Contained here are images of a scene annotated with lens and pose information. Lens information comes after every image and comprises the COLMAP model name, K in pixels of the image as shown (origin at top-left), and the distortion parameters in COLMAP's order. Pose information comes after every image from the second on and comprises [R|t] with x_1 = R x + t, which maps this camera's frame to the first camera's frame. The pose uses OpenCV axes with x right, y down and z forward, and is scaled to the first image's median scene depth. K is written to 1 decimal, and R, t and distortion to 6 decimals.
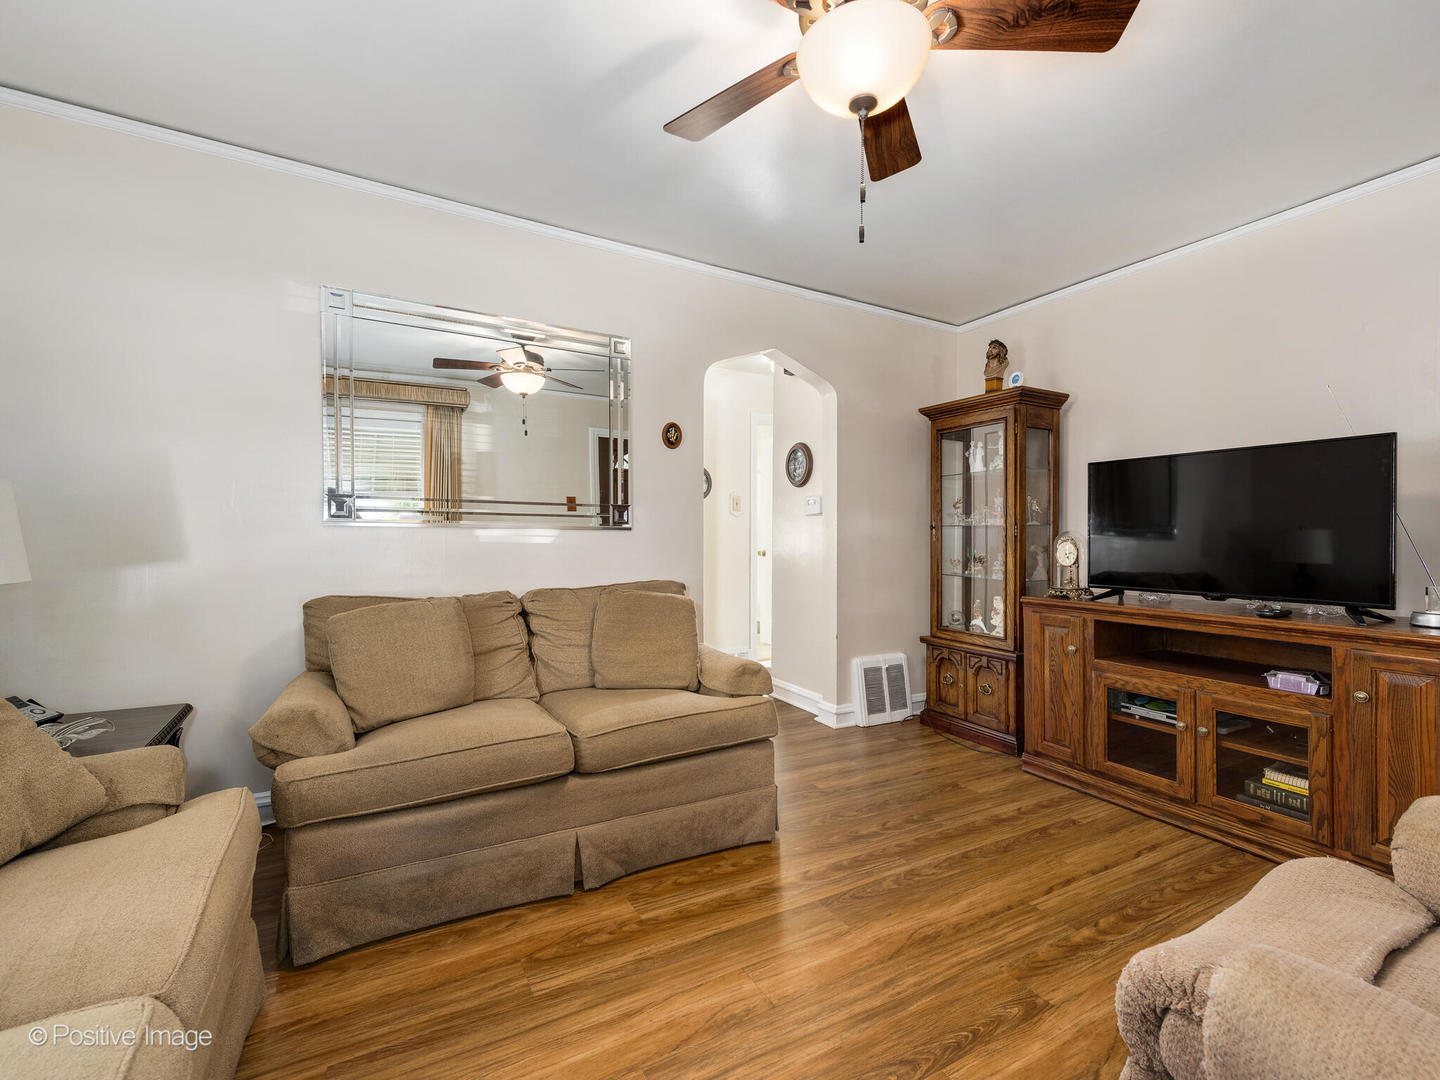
lens RADIAL K [[629.1, 0, 711.1], [0, 629.1, 533.6], [0, 0, 1]] dist [0.002393, -0.000042]
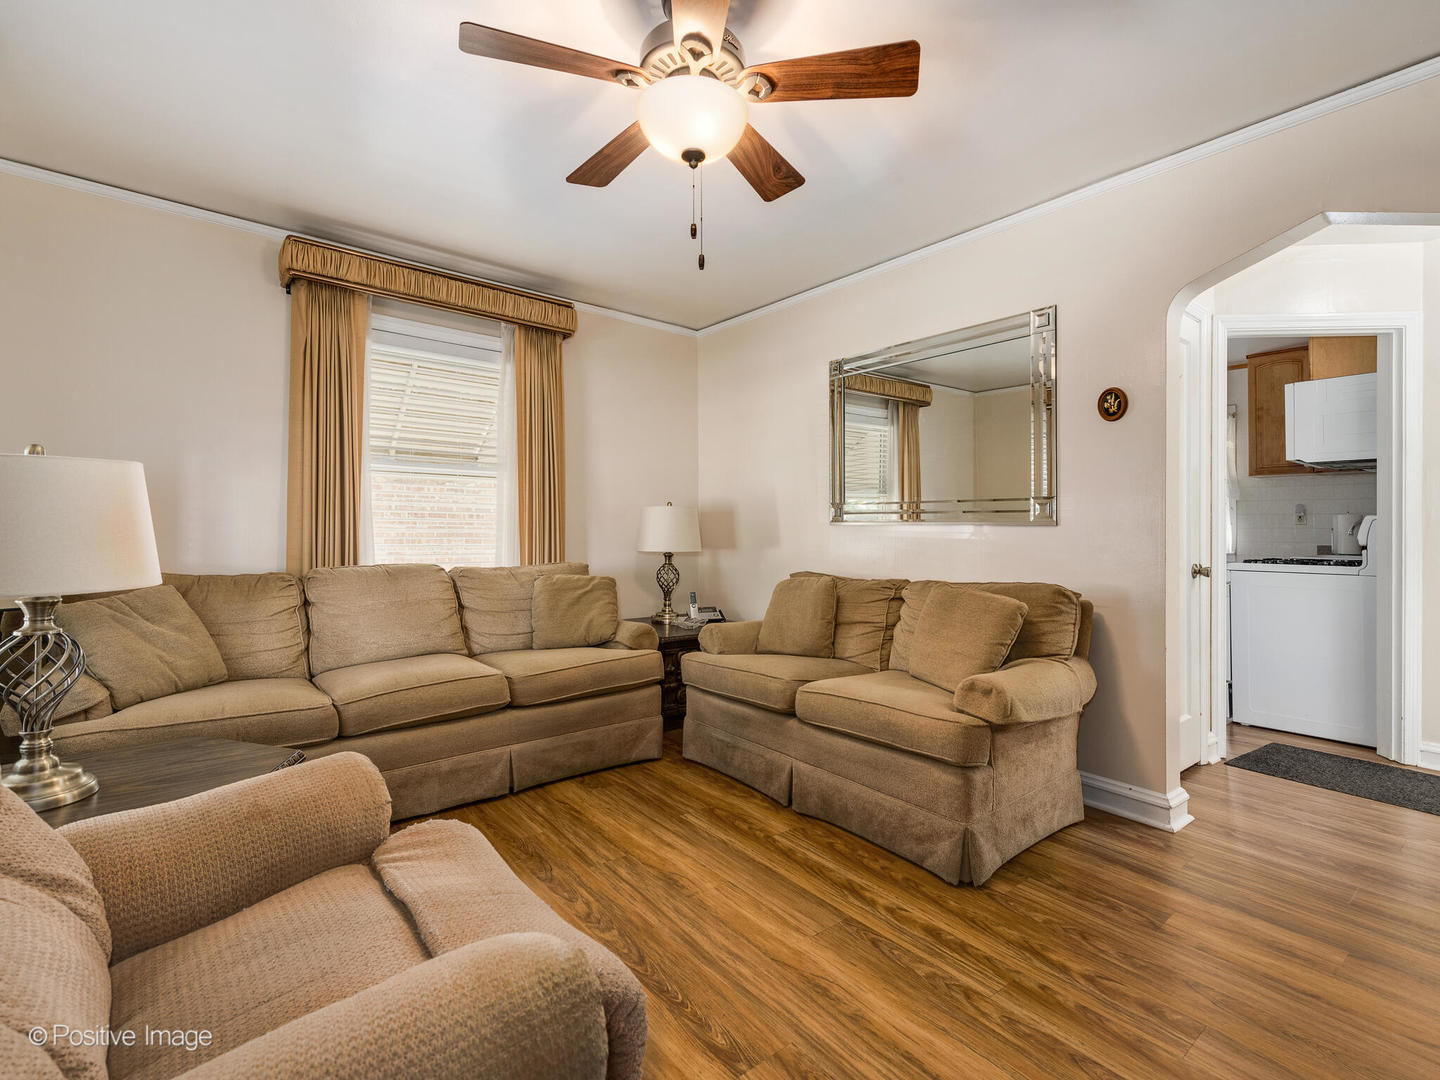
lens RADIAL K [[629.1, 0, 713.0], [0, 629.1, 534.1], [0, 0, 1]] dist [0.002393, -0.000042]
pose [[0.205271, 0.000138, -0.978705, 1.035467], [-0.008204, 0.999965, -0.001580, 0.019223], [0.978671, 0.008353, 0.205265, 0.600886]]
